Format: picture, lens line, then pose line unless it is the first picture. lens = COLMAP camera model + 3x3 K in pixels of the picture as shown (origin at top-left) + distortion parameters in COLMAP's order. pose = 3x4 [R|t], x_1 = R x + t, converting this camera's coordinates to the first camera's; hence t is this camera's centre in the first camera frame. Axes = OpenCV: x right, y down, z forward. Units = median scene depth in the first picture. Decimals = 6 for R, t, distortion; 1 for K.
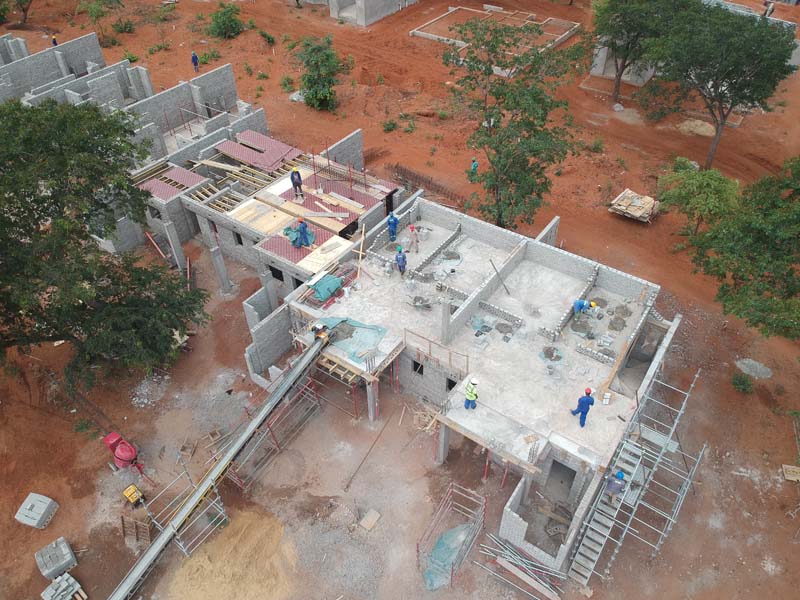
lens RADIAL K [[586.8, 0, 400.0], [0, 586.8, 300.0], [0, 0, 1]] dist [0.100464, -0.163492]
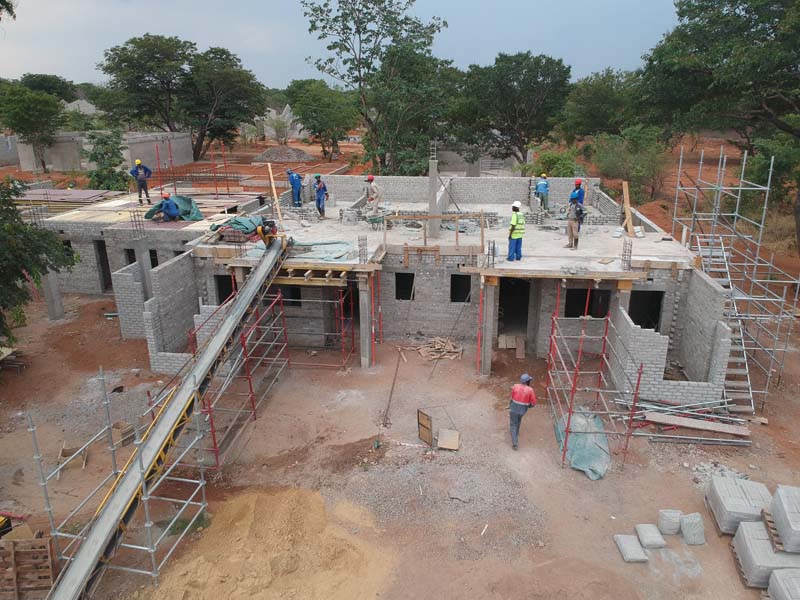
lens RADIAL K [[586.8, 0, 400.0], [0, 586.8, 300.0], [0, 0, 1]] dist [0.100464, -0.163492]
pose [[0.888122, -0.145749, 0.435885, -0.313636], [0.309443, 0.890848, -0.332619, 0.395682], [-0.339828, 0.430288, 0.836283, 0.409311]]
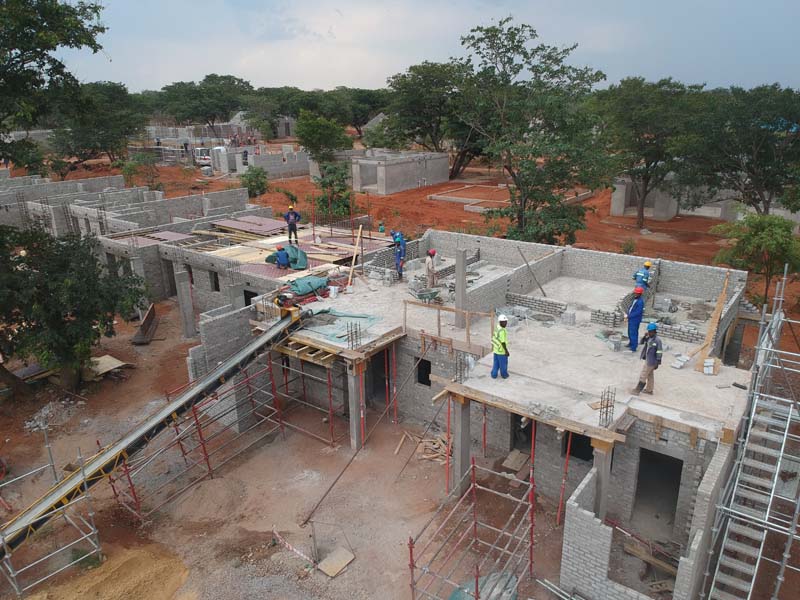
lens RADIAL K [[586.8, 0, 400.0], [0, 586.8, 300.0], [0, 0, 1]] dist [0.100464, -0.163492]
pose [[0.999100, 0.006324, -0.041933, 0.032920], [-0.022874, 0.913010, -0.407296, 0.342958], [0.035709, 0.407889, 0.912333, 0.332572]]
